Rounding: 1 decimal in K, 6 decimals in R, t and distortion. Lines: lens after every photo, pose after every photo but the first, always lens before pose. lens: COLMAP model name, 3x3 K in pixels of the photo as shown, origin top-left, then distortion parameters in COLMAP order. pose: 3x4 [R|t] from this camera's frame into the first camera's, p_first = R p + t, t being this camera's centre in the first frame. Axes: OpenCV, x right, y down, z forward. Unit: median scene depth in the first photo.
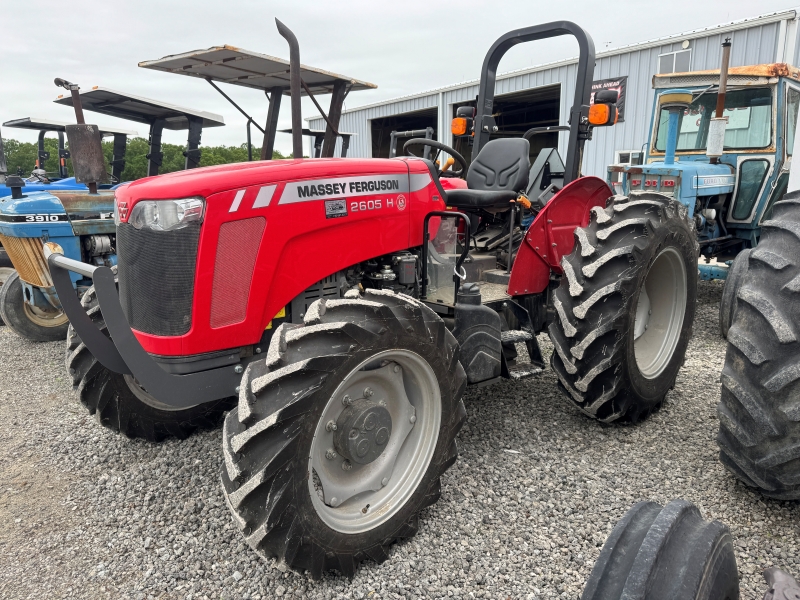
lens RADIAL K [[563.3, 0, 386.0], [0, 563.3, 311.1], [0, 0, 1]] dist [0.045142, -0.075742]
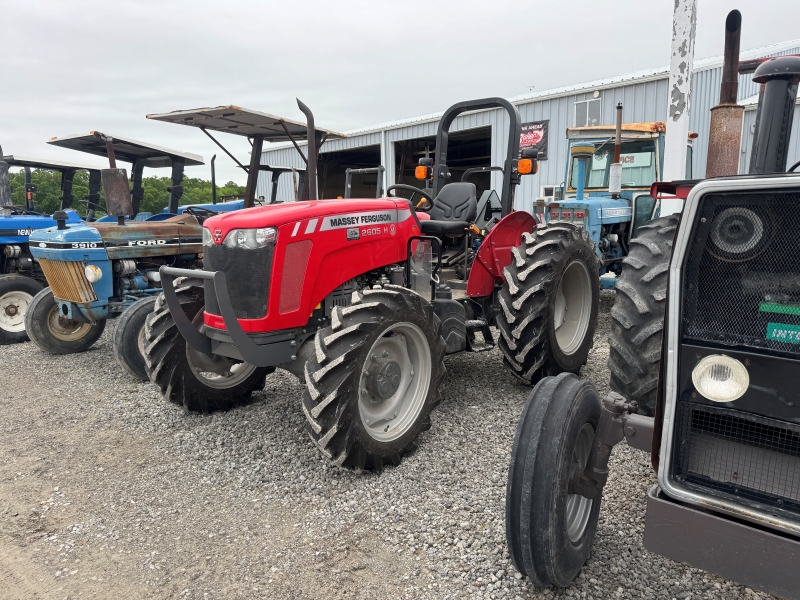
lens RADIAL K [[563.3, 0, 388.4], [0, 563.3, 315.8], [0, 0, 1]] dist [0.045142, -0.075742]
pose [[0.993644, -0.023818, 0.110018, -0.132389], [0.028571, 0.998716, -0.041827, 0.075353], [-0.108880, 0.044705, 0.993049, -0.363476]]
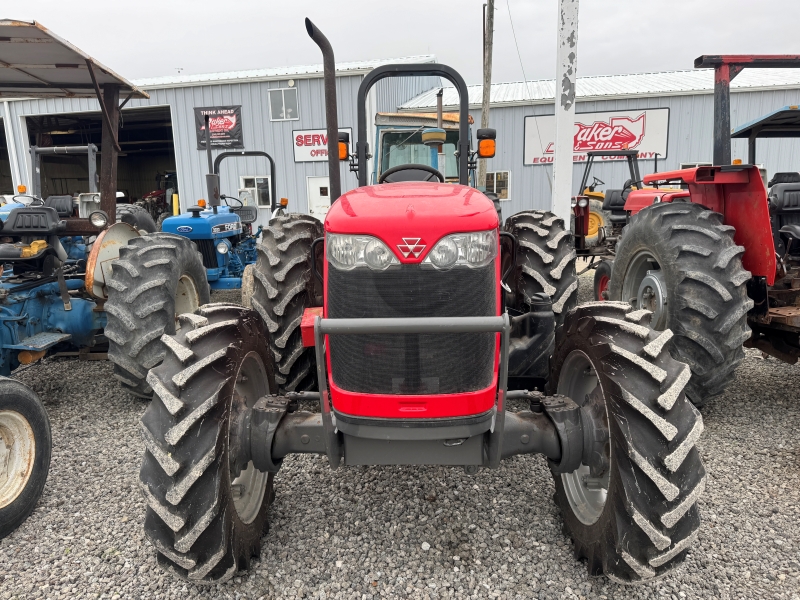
lens RADIAL K [[563.3, 0, 403.5], [0, 563.3, 305.1], [0, 0, 1]] dist [0.045142, -0.075742]
pose [[0.703186, -0.141864, 0.696710, -0.705909], [0.176418, 0.984062, 0.022317, -0.087905], [-0.688772, 0.107219, 0.717006, 0.342573]]
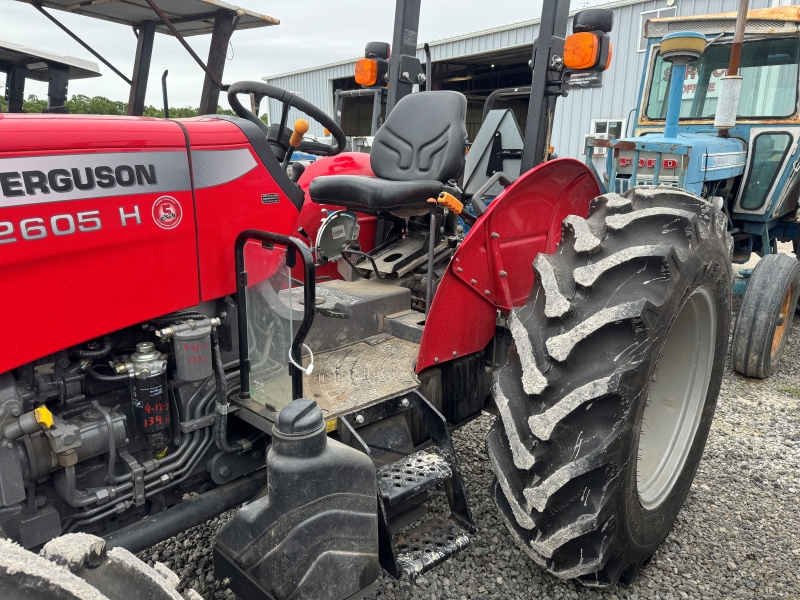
lens RADIAL K [[563.3, 0, 397.5], [0, 563.3, 306.5], [0, 0, 1]] dist [0.045142, -0.075742]
pose [[0.997972, -0.001205, 0.063644, 0.170441], [-0.001879, 0.998828, 0.048373, -0.127316], [-0.063627, -0.048394, 0.996800, 0.474121]]
